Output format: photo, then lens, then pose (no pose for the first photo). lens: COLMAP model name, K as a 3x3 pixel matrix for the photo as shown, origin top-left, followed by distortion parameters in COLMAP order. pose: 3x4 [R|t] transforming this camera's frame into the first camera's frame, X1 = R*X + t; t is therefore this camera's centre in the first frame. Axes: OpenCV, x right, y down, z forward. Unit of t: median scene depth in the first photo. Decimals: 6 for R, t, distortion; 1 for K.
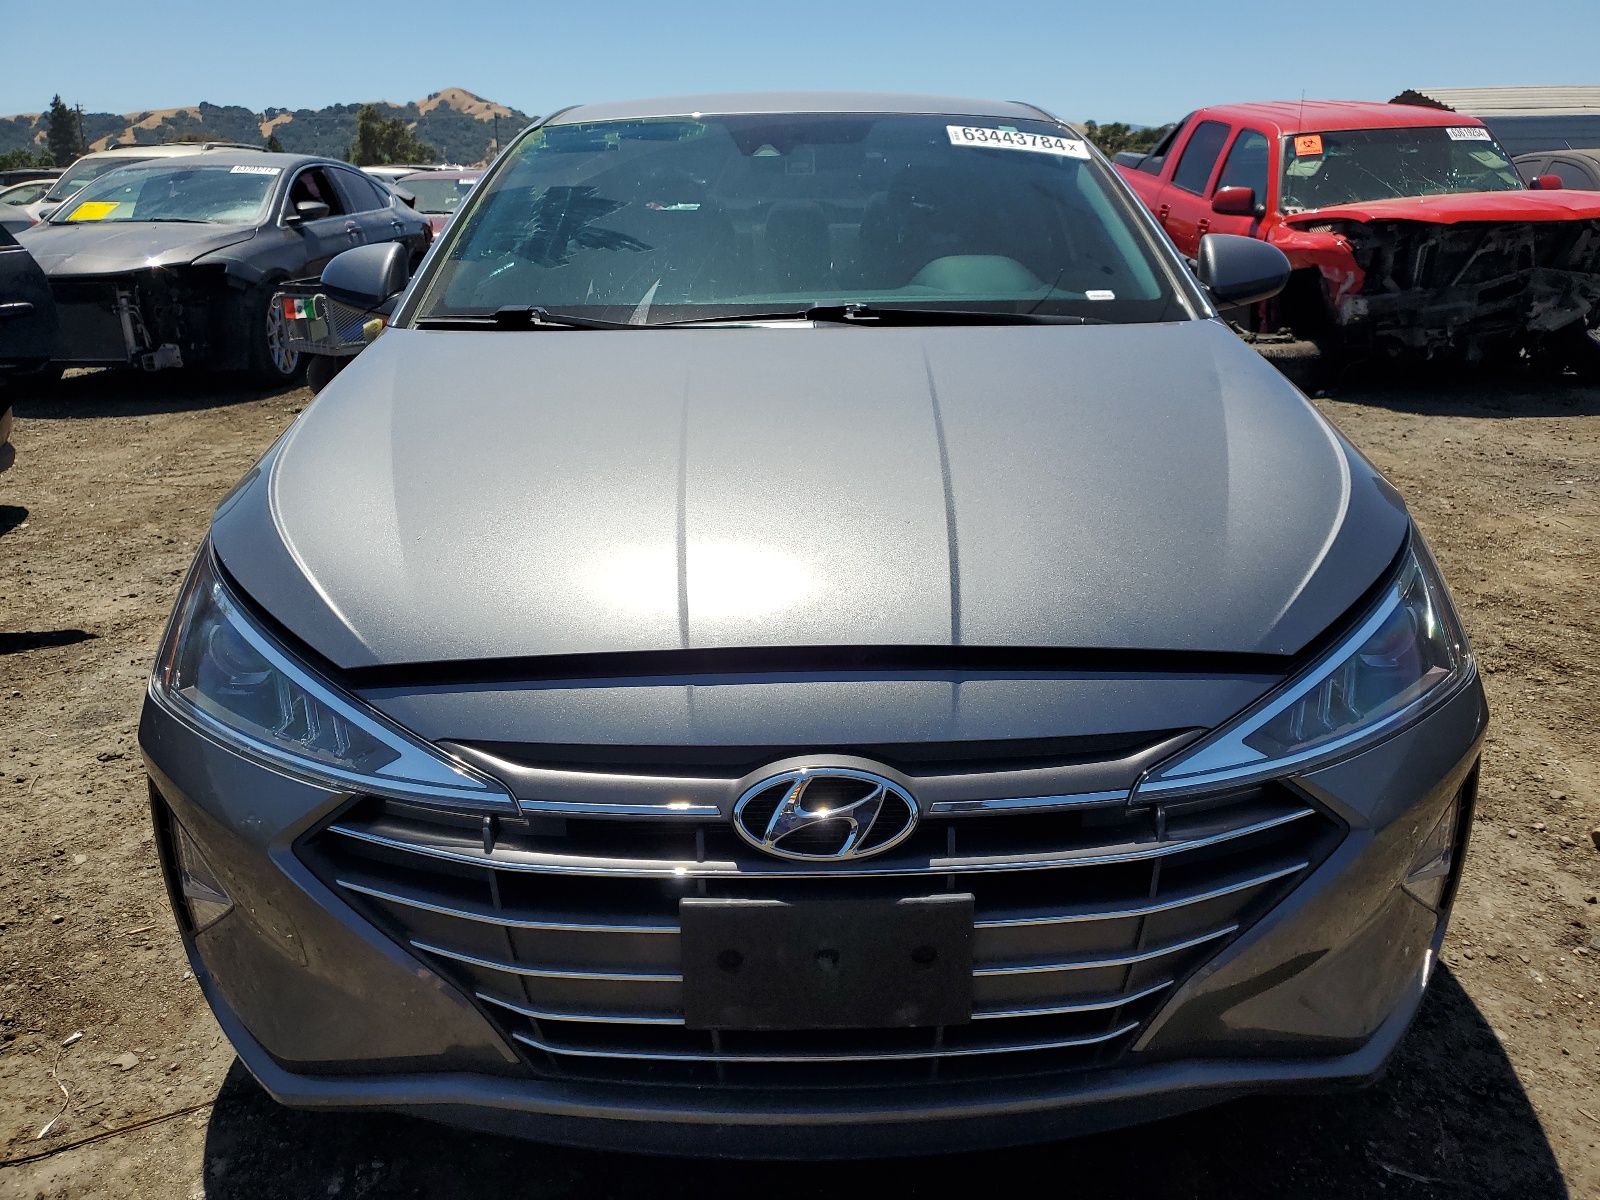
lens RADIAL K [[1193.8, 0, 812.3], [0, 1193.8, 597.9], [0, 0, 1]] dist [0.007672, 0.000569]
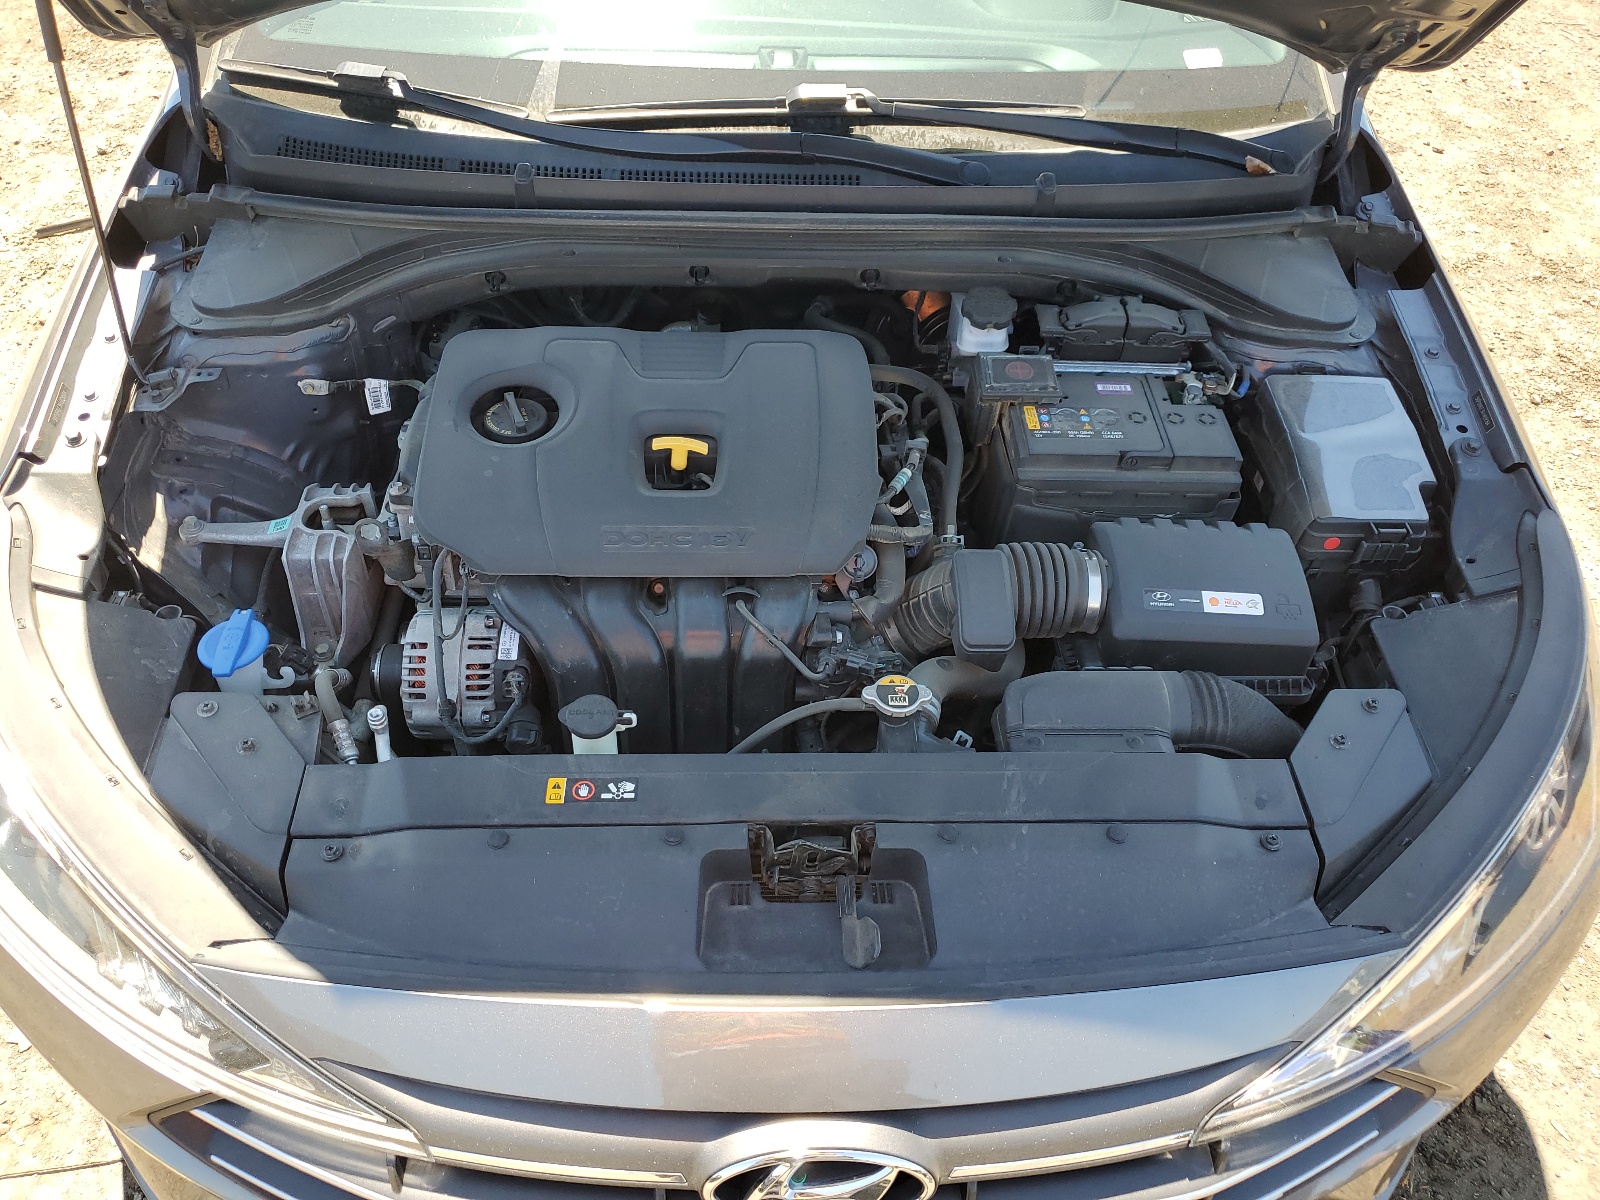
lens RADIAL K [[1193.8, 0, 812.3], [0, 1193.8, 597.9], [0, 0, 1]] dist [0.007672, 0.000569]
pose [[0.998642, 0.012519, 0.050570, -0.028115], [-0.033833, 0.893984, 0.446821, -0.382360], [-0.039615, -0.447925, 0.893193, 0.327972]]
